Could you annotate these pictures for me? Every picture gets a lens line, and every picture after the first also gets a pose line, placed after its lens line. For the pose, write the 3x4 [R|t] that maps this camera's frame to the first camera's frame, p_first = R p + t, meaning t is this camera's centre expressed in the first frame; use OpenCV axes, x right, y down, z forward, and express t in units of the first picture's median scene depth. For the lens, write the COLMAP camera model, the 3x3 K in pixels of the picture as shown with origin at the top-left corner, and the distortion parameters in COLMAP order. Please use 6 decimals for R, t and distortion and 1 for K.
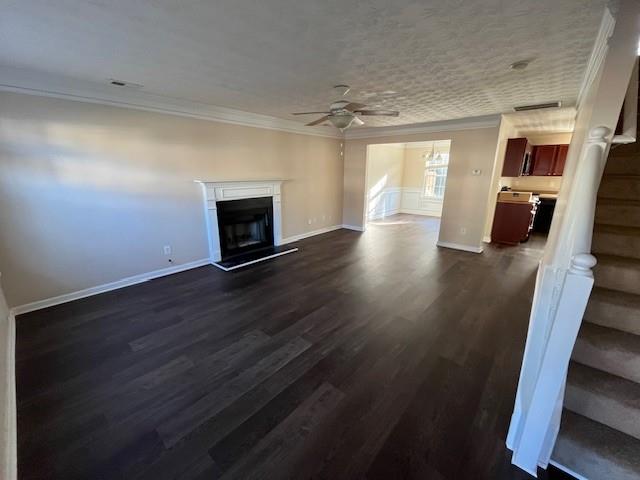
lens RADIAL K [[261.2, 0, 317.2], [0, 261.2, 240.4], [0, 0, 1]] dist [-0.001876, -0.000753]
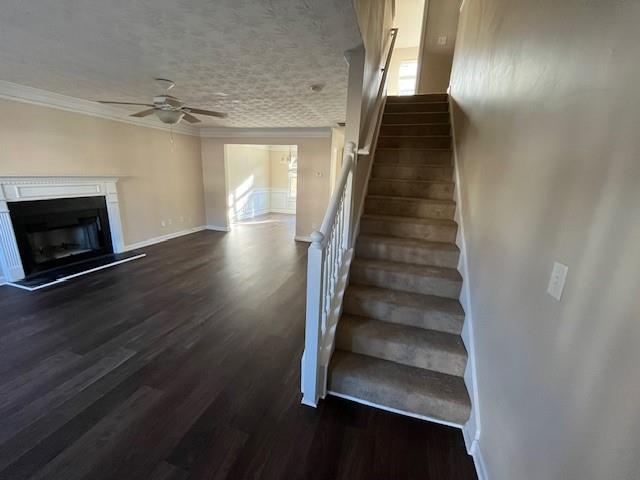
lens RADIAL K [[261.2, 0, 317.2], [0, 261.2, 240.4], [0, 0, 1]] dist [-0.001876, -0.000753]
pose [[0.909715, -0.071952, 0.408951, 0.121938], [0.073532, 0.997222, 0.011882, 0.020808], [-0.408670, 0.019262, 0.912479, -0.068605]]
